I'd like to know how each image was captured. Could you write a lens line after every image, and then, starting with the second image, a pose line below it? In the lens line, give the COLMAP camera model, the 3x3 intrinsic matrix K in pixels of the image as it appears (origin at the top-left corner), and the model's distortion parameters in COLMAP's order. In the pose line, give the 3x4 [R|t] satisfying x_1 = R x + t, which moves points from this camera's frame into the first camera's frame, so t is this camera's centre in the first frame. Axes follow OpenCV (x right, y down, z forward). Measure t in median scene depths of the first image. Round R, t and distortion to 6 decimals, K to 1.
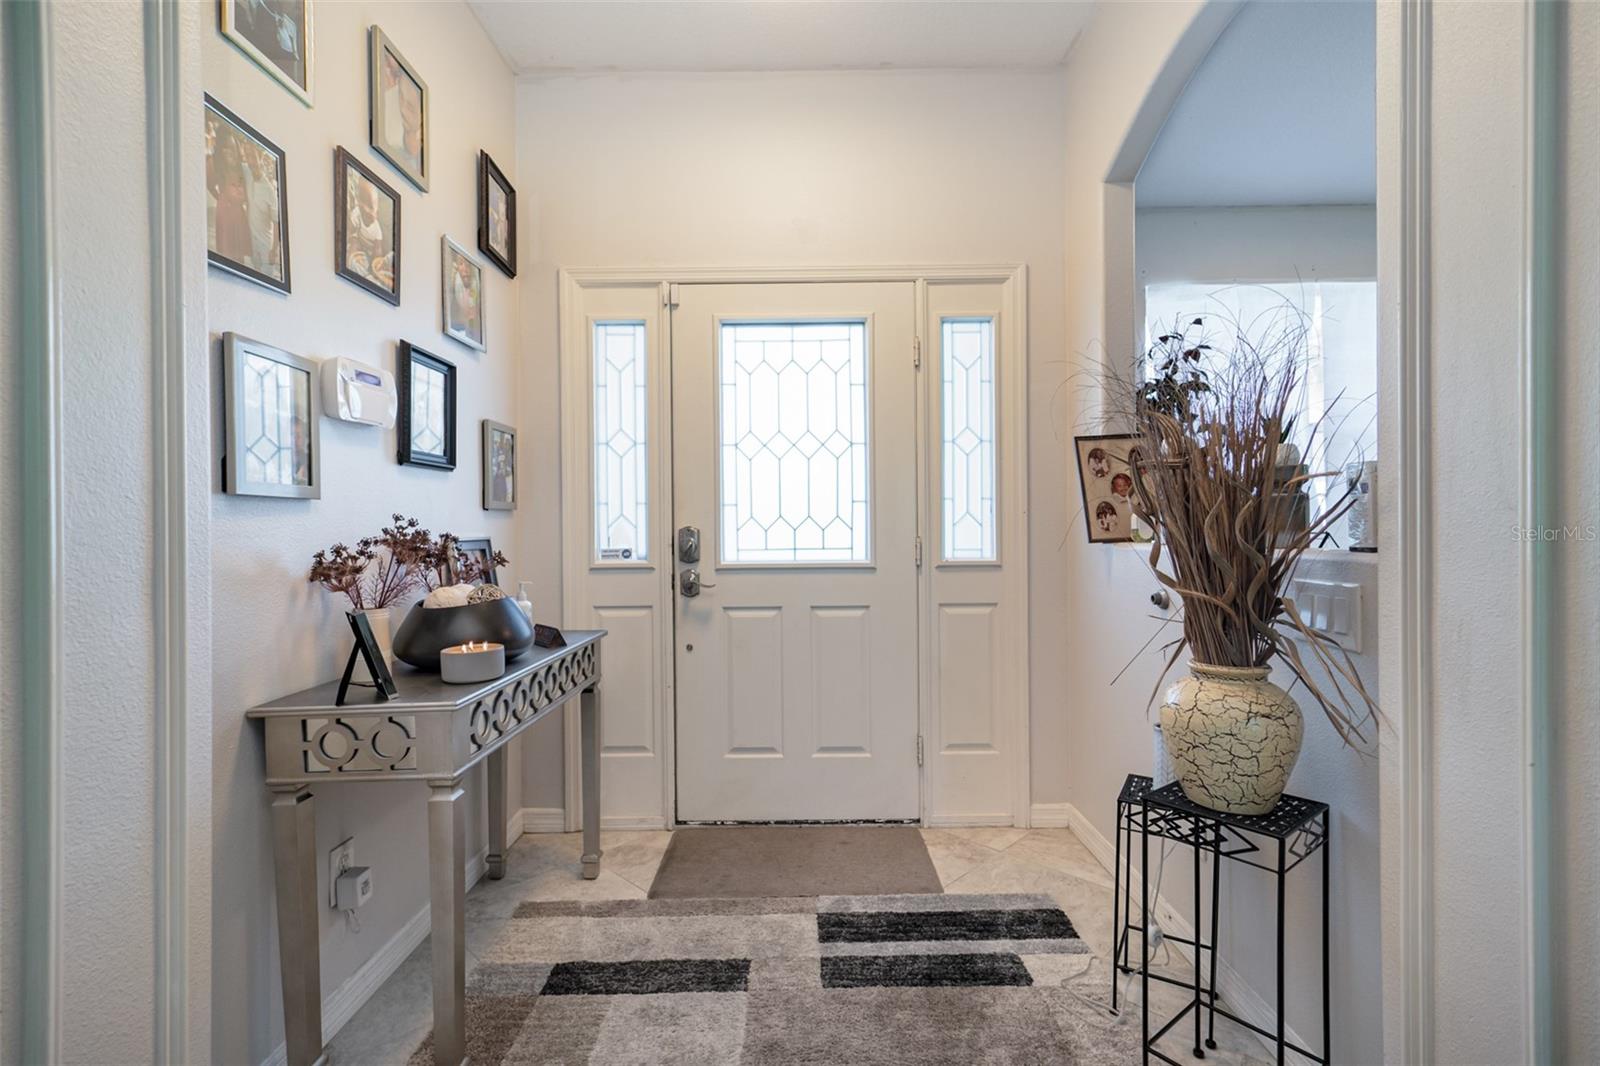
lens RADIAL K [[722.6, 0, 800.8], [0, 722.6, 529.1], [0, 0, 1]] dist [0.004576, 0.000533]
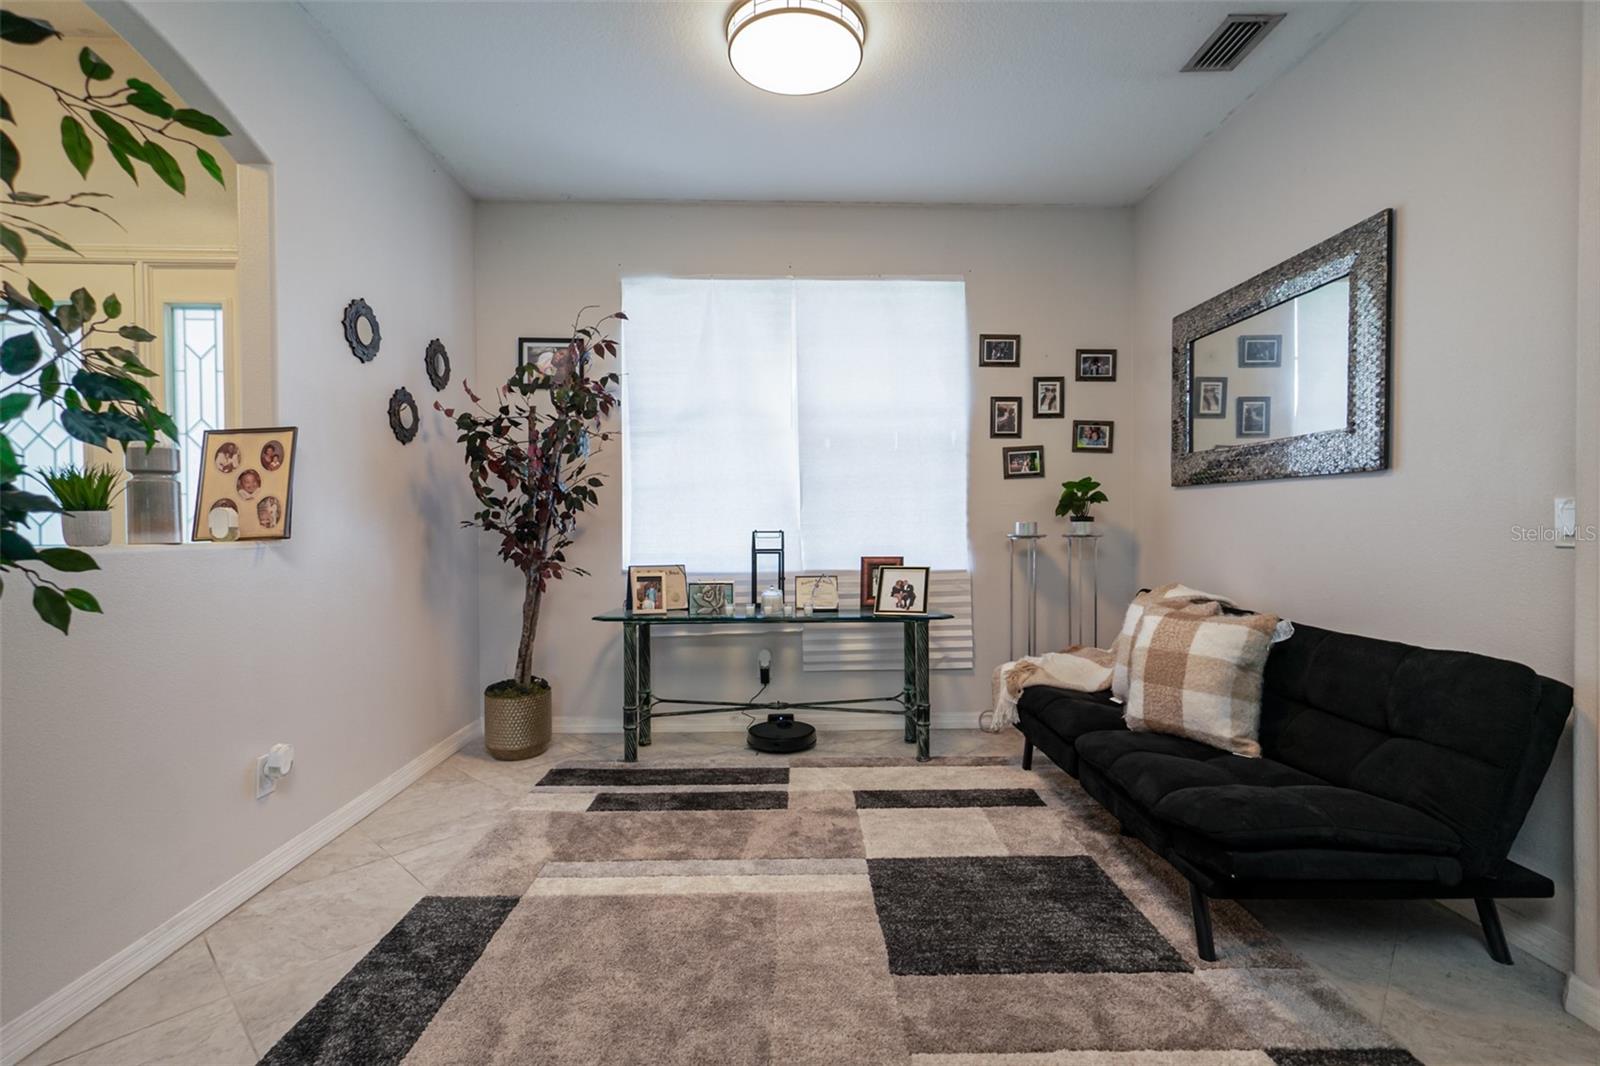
lens RADIAL K [[722.6, 0, 802.3], [0, 722.6, 532.8], [0, 0, 1]] dist [0.004576, 0.000533]
pose [[0.999288, 0.007754, 0.036926, 0.997566], [-0.008312, 0.999853, 0.014982, -0.011468], [-0.036805, -0.015279, 0.999206, 0.009581]]
